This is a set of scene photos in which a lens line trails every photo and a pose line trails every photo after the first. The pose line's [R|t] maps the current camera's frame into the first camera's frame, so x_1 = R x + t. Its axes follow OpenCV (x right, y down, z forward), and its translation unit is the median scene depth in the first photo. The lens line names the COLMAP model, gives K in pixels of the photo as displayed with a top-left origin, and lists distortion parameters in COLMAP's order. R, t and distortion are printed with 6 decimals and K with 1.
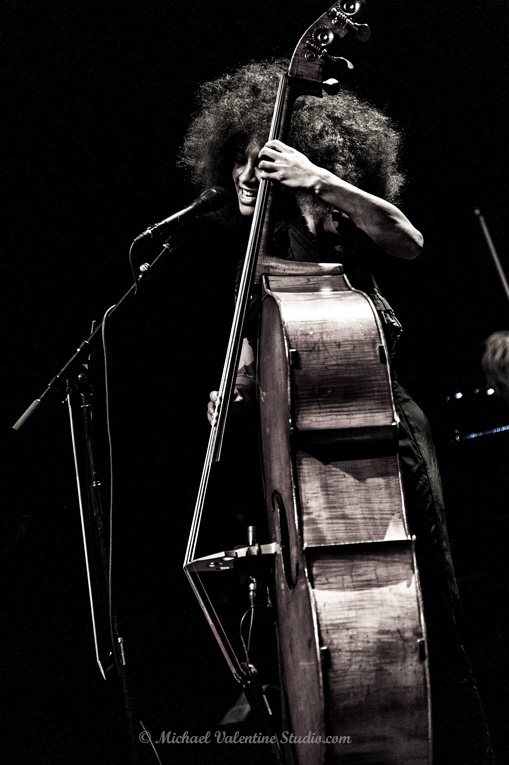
lens RADIAL K [[4427.1, 0, 254.5], [0, 4427.1, 382.5], [0, 0, 1]] dist [0.323996, -12.704172]
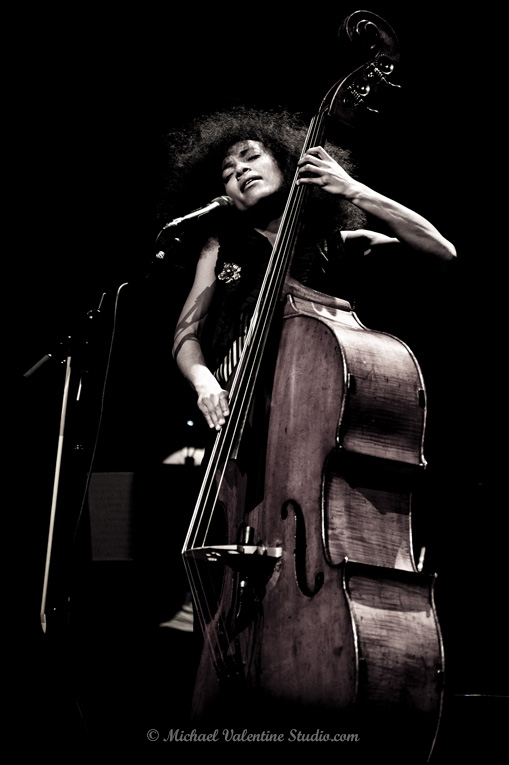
lens RADIAL K [[4427.1, 0, 254.5], [0, 4427.1, 382.5], [0, 0, 1]] dist [0.323996, -12.704172]
pose [[0.893036, 0.238724, 0.381441, -0.413679], [-0.228948, 0.970805, -0.071559, 0.075295], [-0.387388, -0.023425, 0.921619, 0.038700]]
